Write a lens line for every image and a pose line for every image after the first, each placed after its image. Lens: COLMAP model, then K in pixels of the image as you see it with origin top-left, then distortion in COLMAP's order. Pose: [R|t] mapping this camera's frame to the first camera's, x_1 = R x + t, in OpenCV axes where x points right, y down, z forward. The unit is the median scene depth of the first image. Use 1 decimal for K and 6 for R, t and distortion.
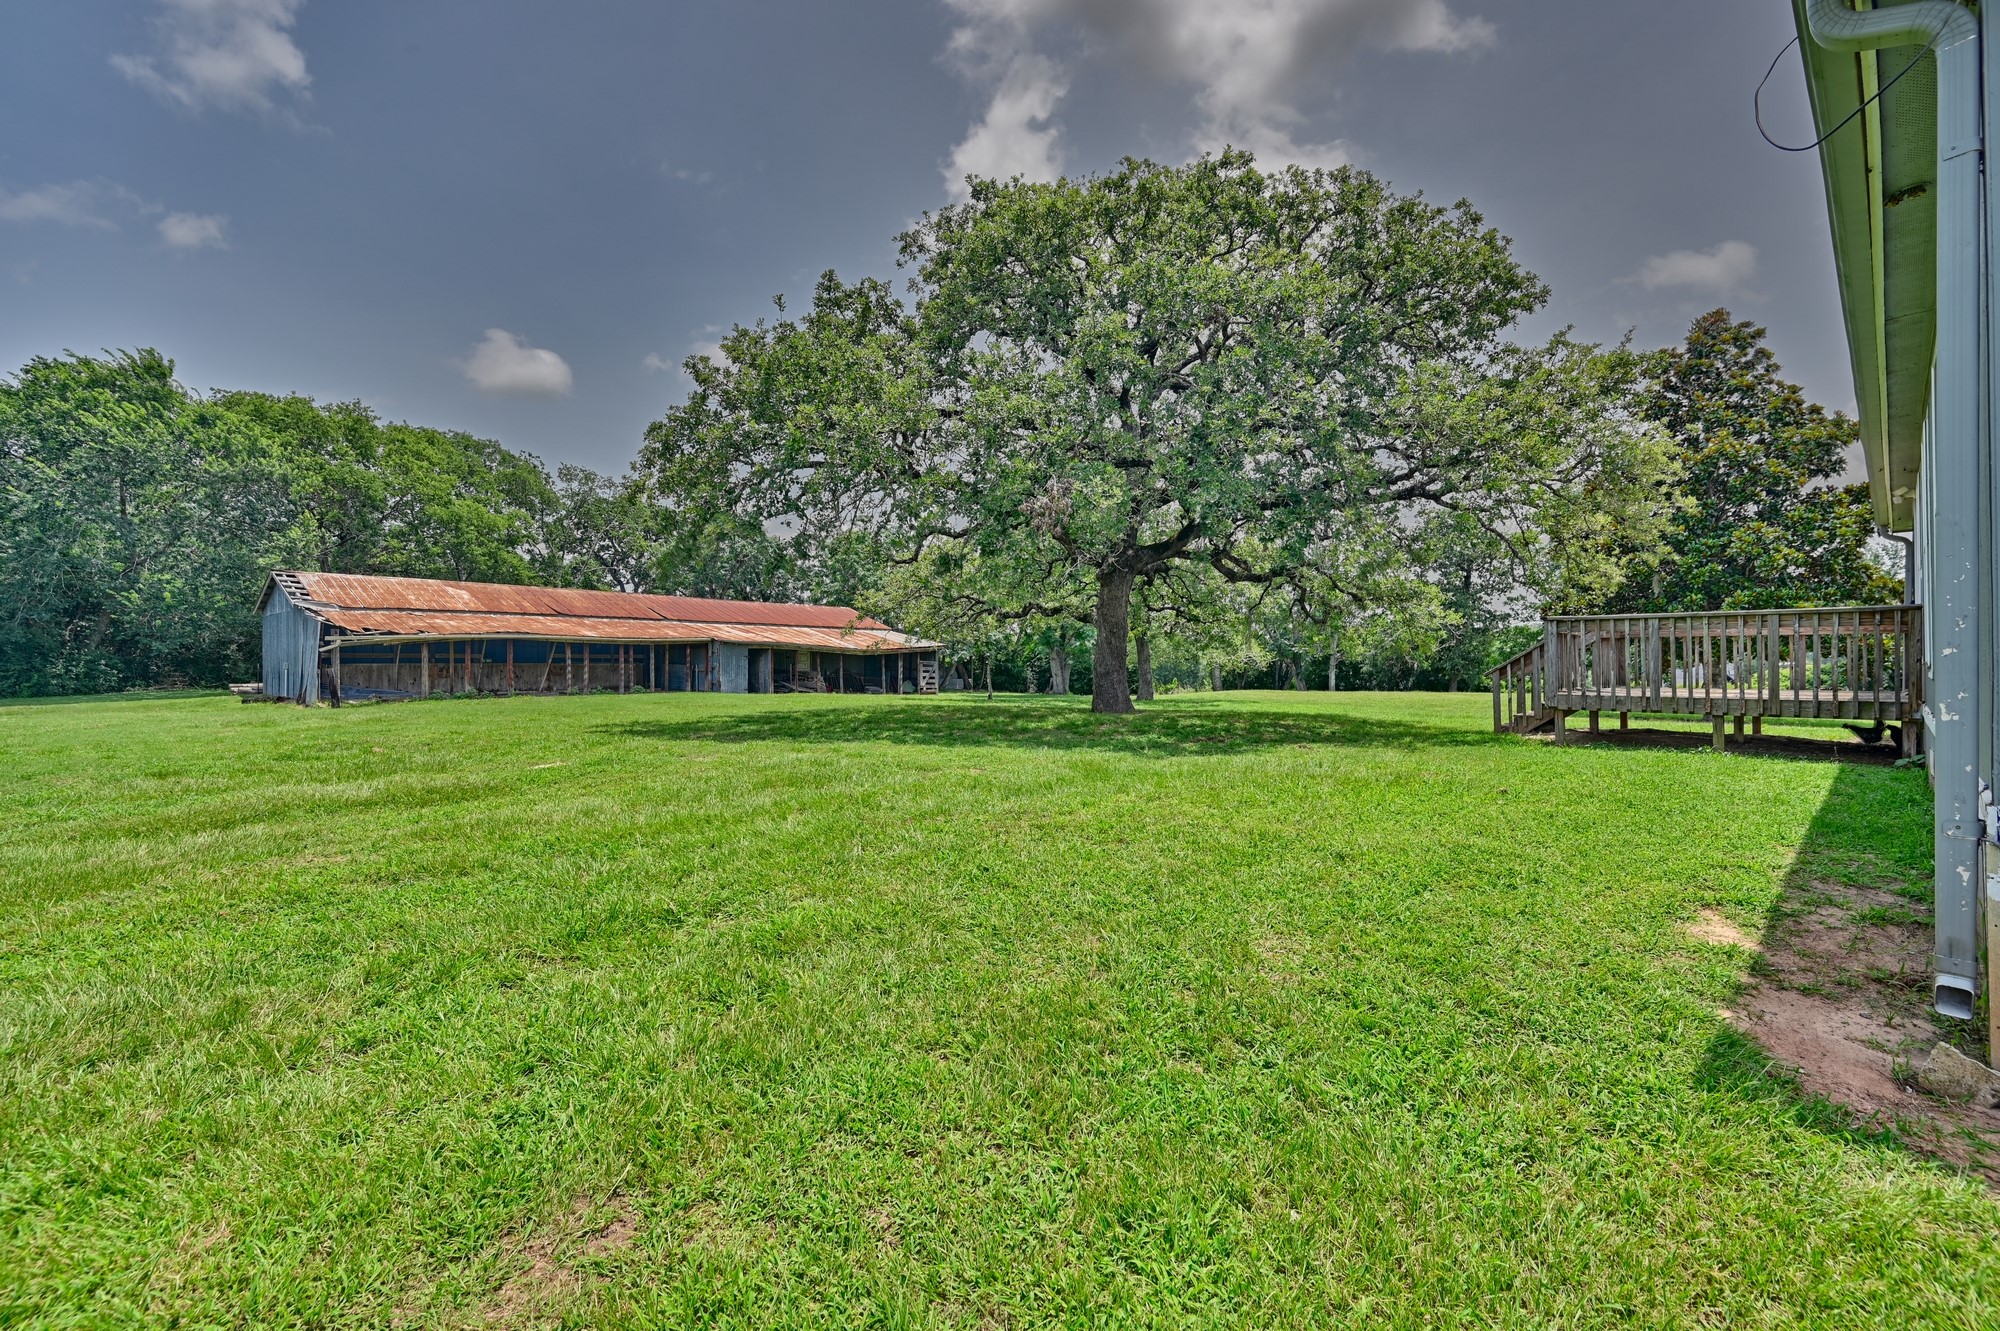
lens RADIAL K [[876.6, 0, 994.4], [0, 876.6, 669.5], [0, 0, 1]] dist [-0.001818, -0.000661]
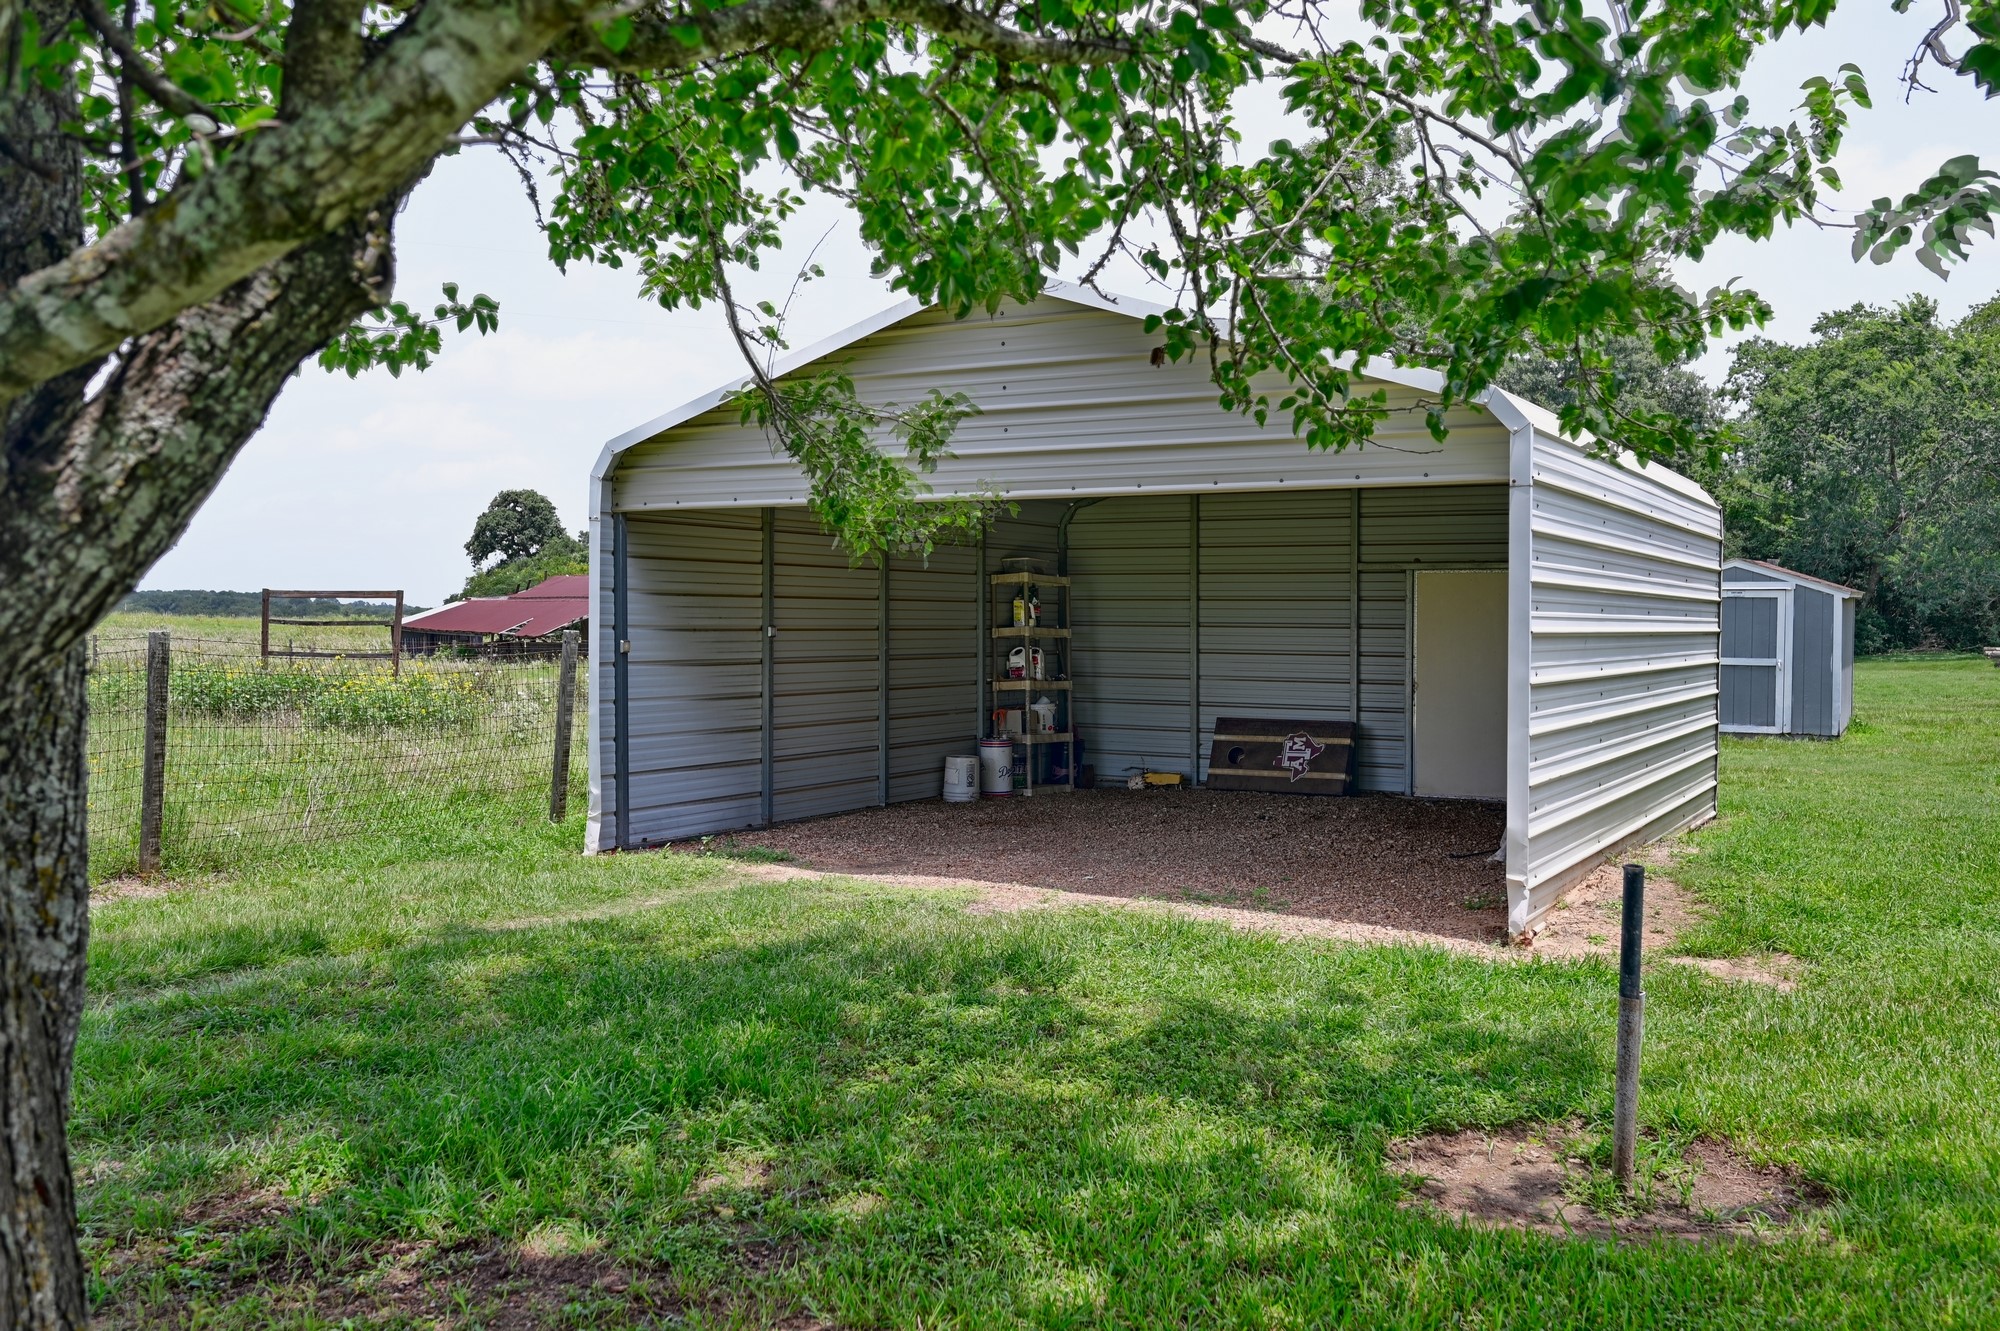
lens RADIAL K [[1645.4, 0, 1002.4], [0, 1645.4, 662.7], [0, 0, 1]] dist [-0.020909, -0.004458]
pose [[0.298300, 0.022980, -0.954196, 0.463097], [-0.008314, 0.999735, 0.021478, 0.005479], [0.954436, 0.001526, 0.298412, -0.503288]]
